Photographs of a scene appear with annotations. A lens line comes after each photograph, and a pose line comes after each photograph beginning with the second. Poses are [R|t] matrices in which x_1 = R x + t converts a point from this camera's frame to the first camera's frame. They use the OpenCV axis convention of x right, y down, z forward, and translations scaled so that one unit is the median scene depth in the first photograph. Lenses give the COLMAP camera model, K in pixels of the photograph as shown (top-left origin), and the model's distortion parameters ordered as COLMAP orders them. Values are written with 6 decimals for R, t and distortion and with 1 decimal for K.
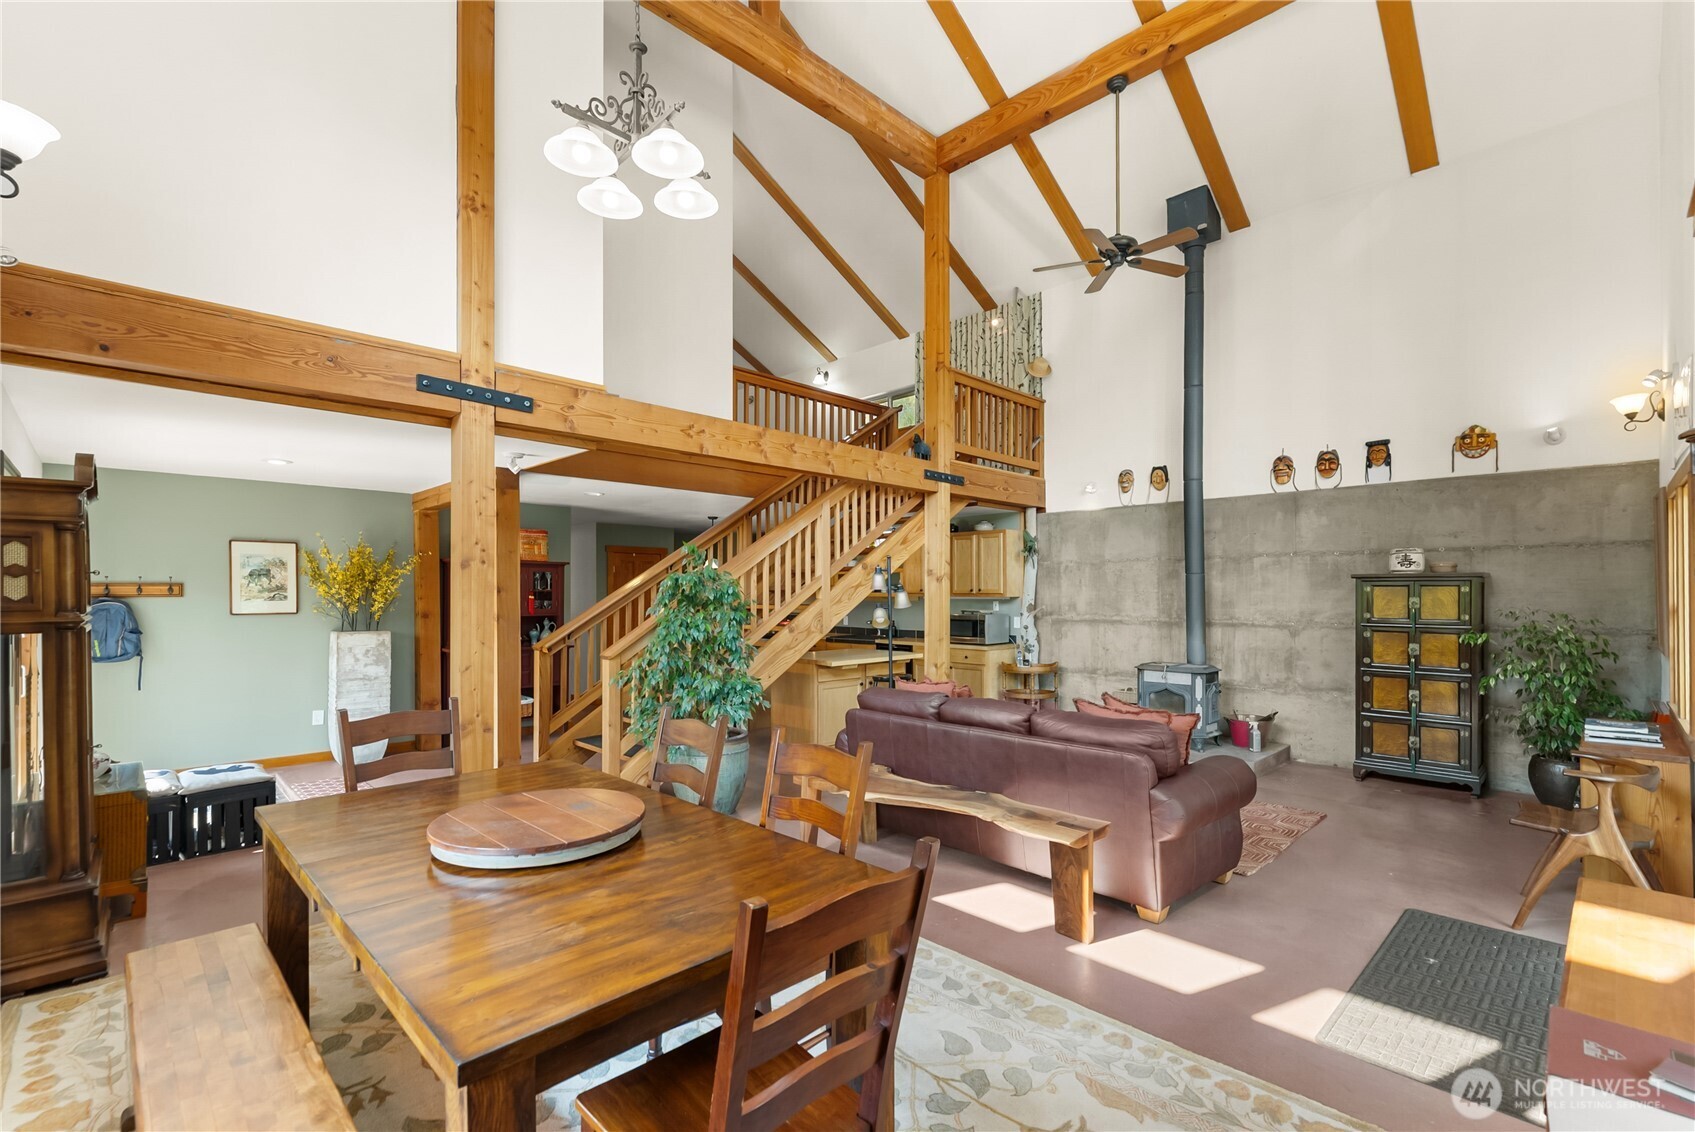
lens RADIAL K [[746.7, 0, 847.0], [0, 746.7, 592.3], [0, 0, 1]] dist [-0.001536, 0.000319]
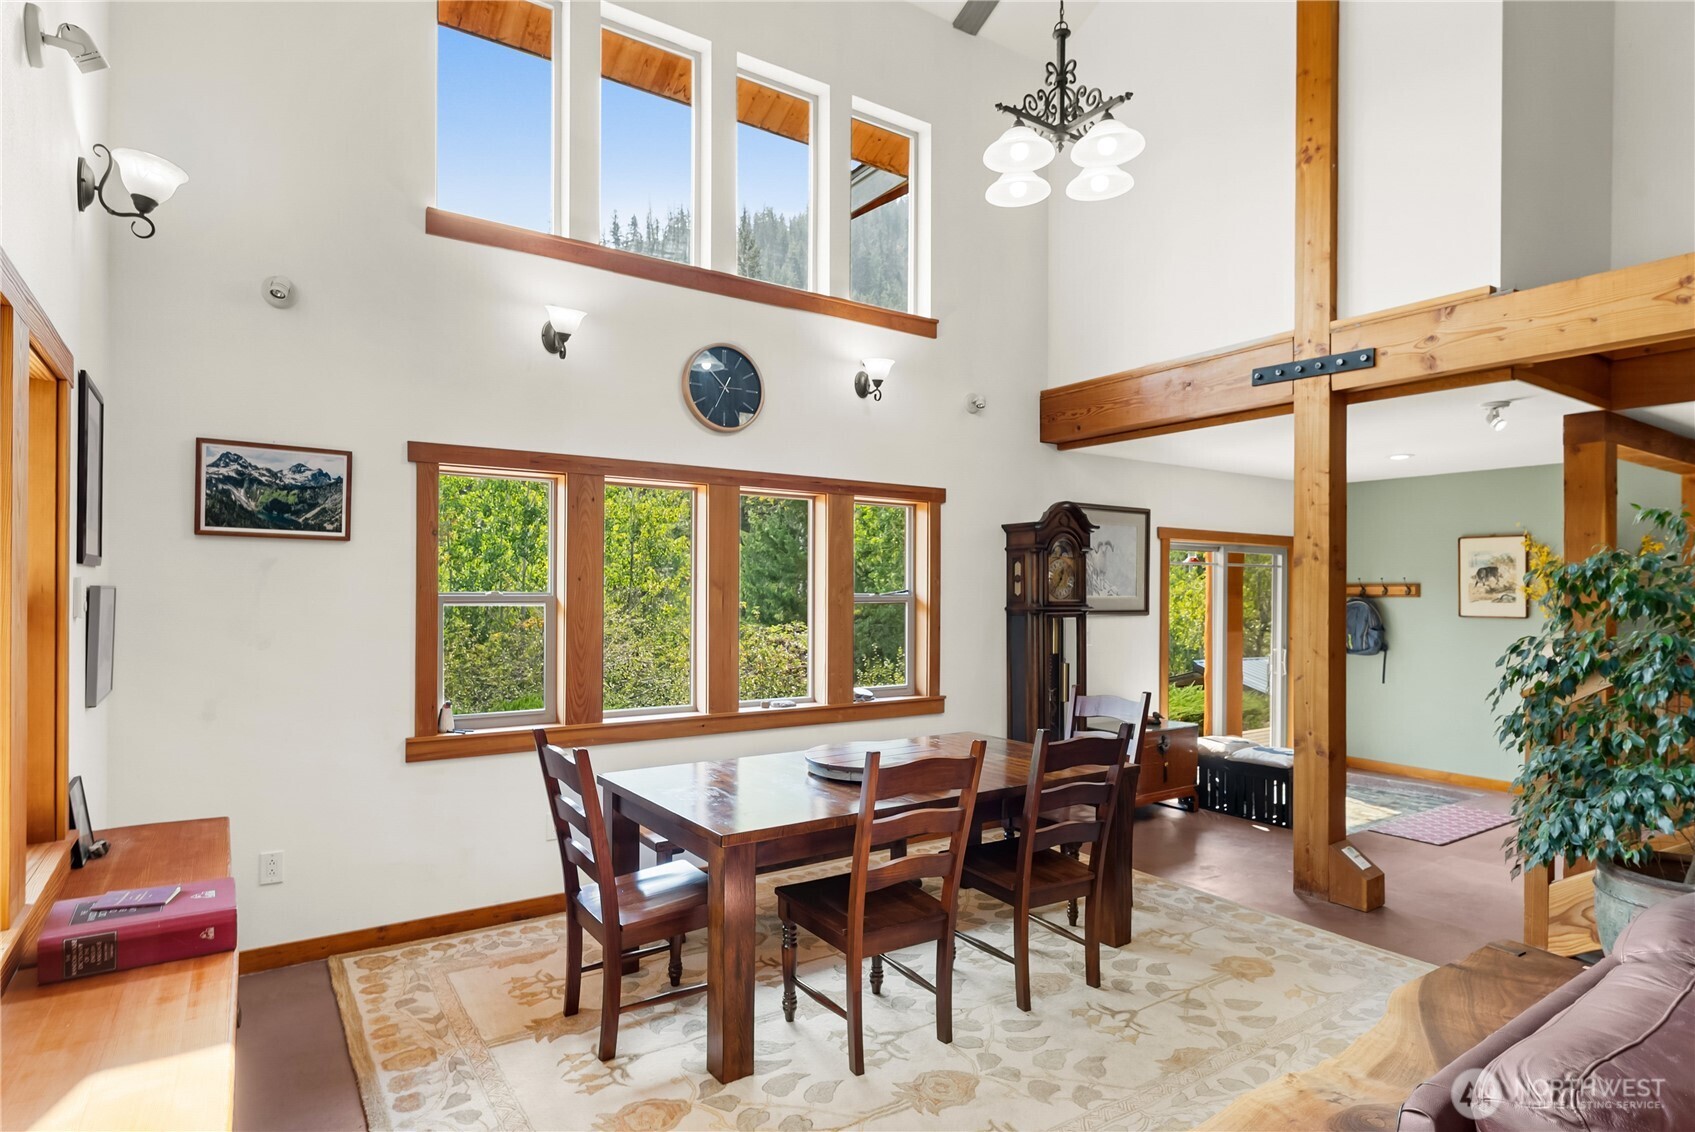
lens RADIAL K [[913.8, 0, 845.4], [0, 913.8, 576.8], [0, 0, 1]] dist [0.002103, 0.000428]
pose [[-0.185075, -0.013679, -0.982629, 0.417078], [-0.004240, 0.999905, -0.013121, -0.001767], [0.982715, 0.001738, -0.185115, 0.419006]]
